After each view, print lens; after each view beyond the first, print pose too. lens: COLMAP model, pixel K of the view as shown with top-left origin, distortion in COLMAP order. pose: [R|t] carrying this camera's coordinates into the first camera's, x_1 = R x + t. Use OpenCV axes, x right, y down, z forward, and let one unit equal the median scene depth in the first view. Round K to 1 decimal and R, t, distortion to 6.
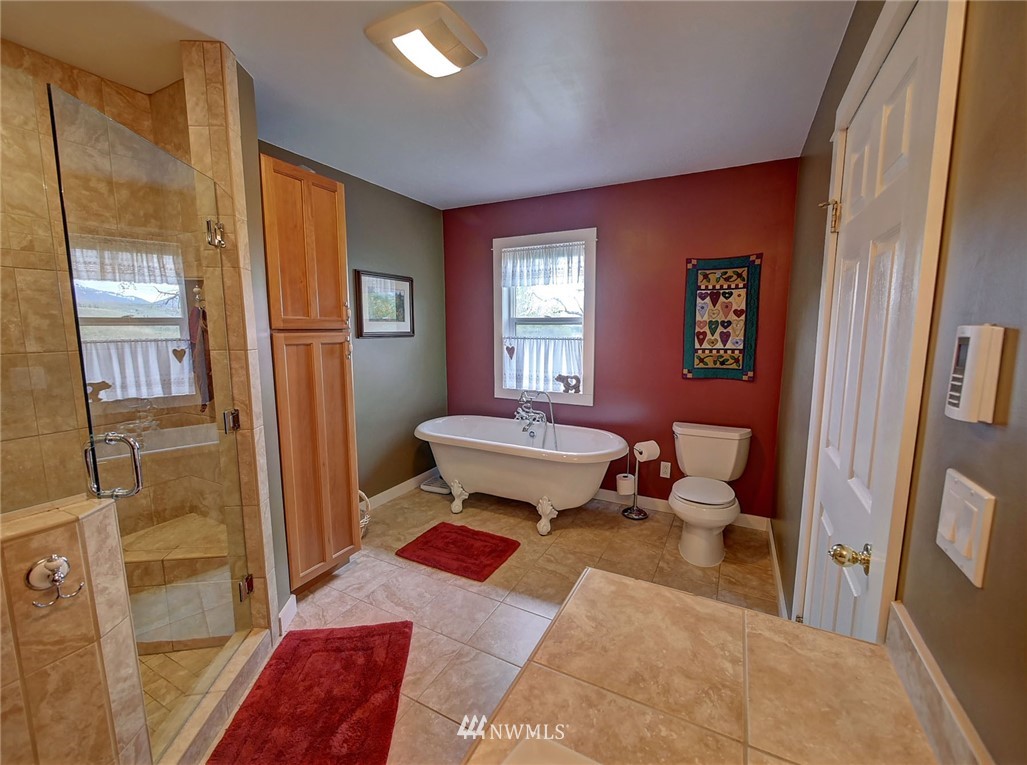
lens RADIAL K [[426.5, 0, 513.5], [0, 426.5, 382.2], [0, 0, 1]] dist [-0.004035, -0.000320]
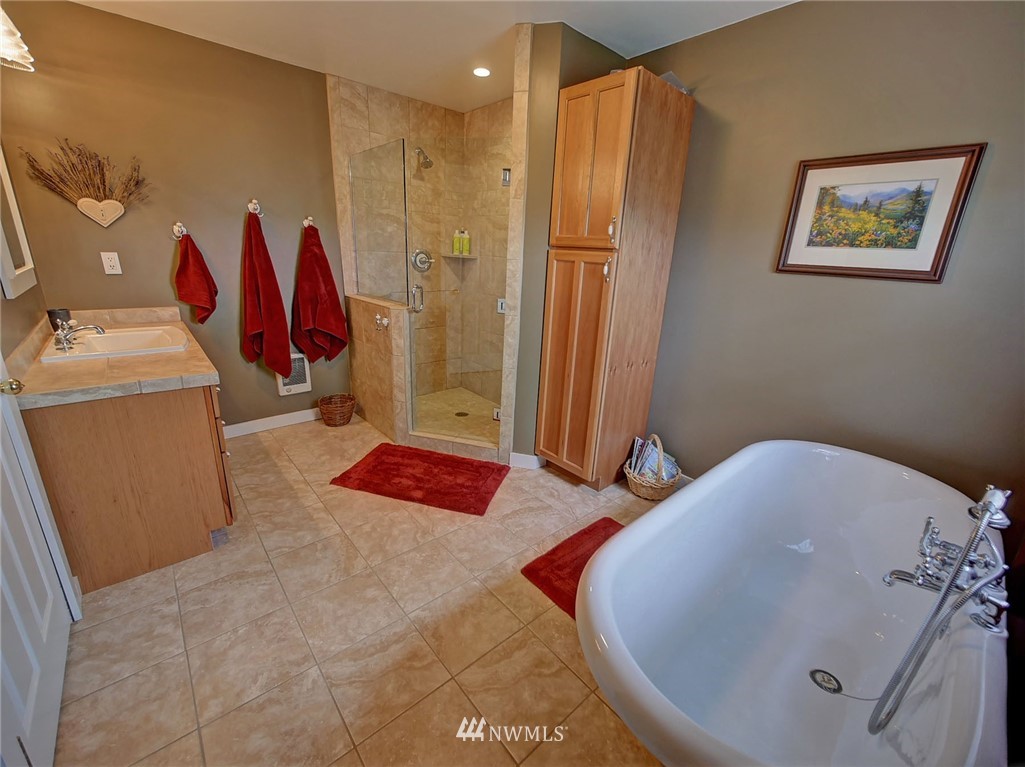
lens RADIAL K [[425.7, 0, 510.0], [0, 425.7, 382.8], [0, 0, 1]] dist [-0.004035, -0.000320]
pose [[-0.349594, 0.277059, -0.894999, 0.608009], [-0.163024, 0.922714, 0.349317, -0.152754], [0.922609, 0.268026, -0.277408, 1.208316]]
